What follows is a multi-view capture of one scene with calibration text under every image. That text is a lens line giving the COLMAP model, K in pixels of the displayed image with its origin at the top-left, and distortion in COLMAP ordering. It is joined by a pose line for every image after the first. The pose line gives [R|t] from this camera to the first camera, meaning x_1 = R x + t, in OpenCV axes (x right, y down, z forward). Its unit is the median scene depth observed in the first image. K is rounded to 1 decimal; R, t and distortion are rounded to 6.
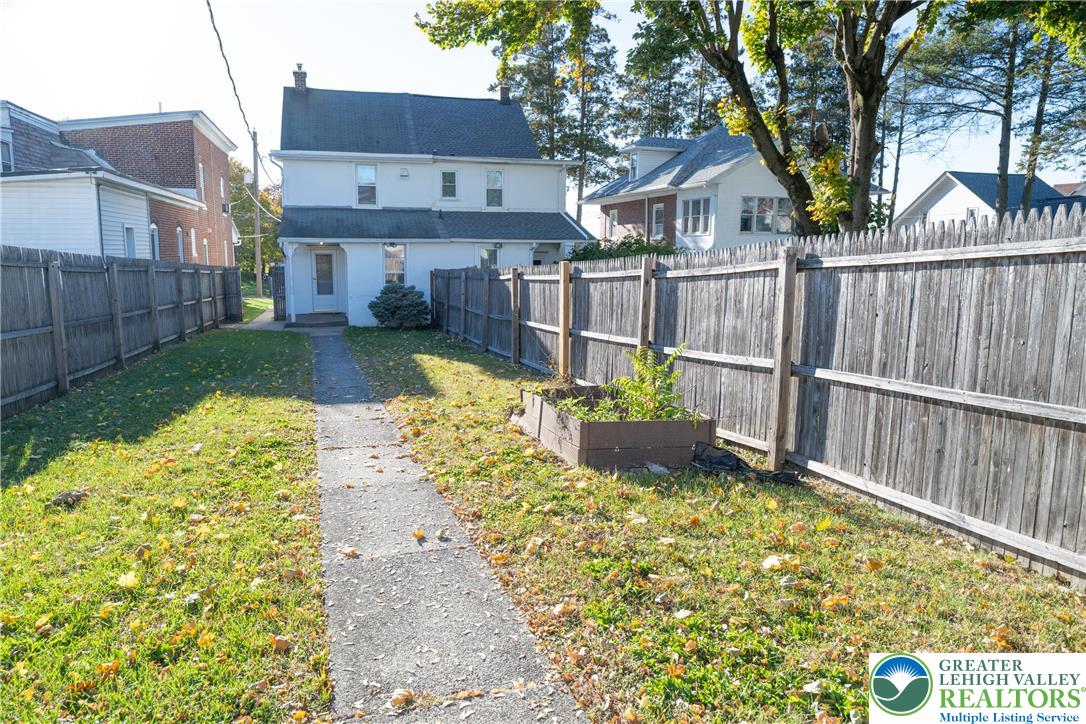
lens RADIAL K [[676.7, 0, 506.6], [0, 676.7, 341.0], [0, 0, 1]] dist [0.000315, 0.000238]
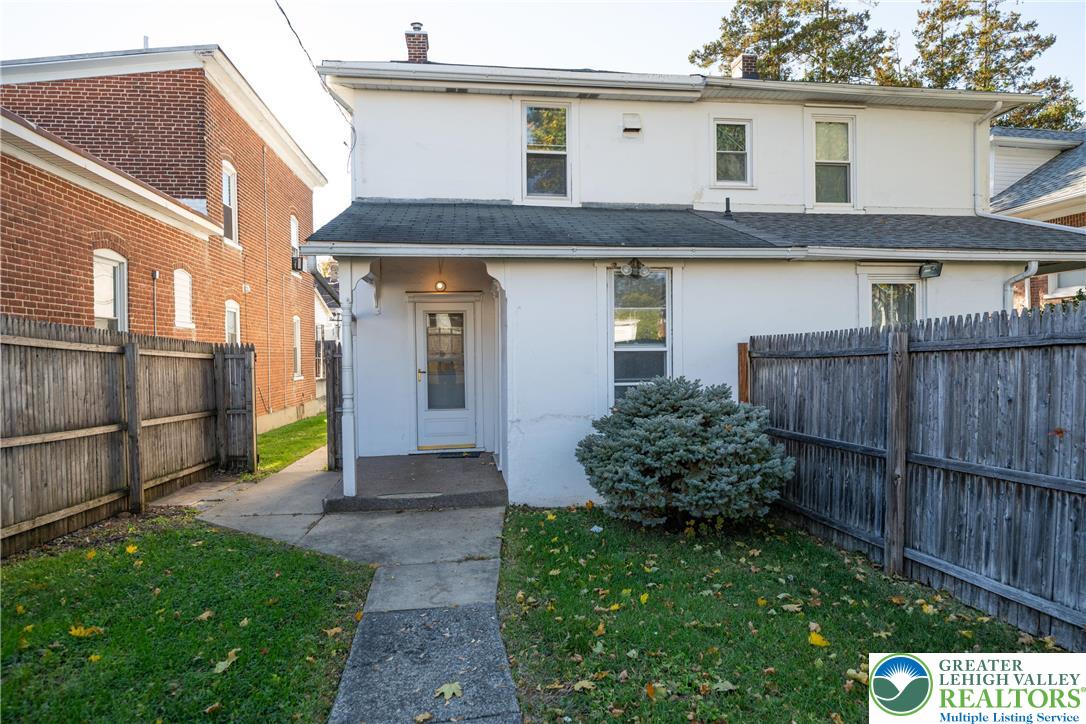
lens RADIAL K [[638.2, 0, 543.0], [0, 638.2, 362.0], [0, 0, 1]] dist [-0.000980, -0.000227]
pose [[0.992278, -0.010457, -0.123592, -0.160159], [-0.004339, 0.992904, -0.118843, -0.051053], [0.123958, 0.118462, 0.985191, 0.617596]]
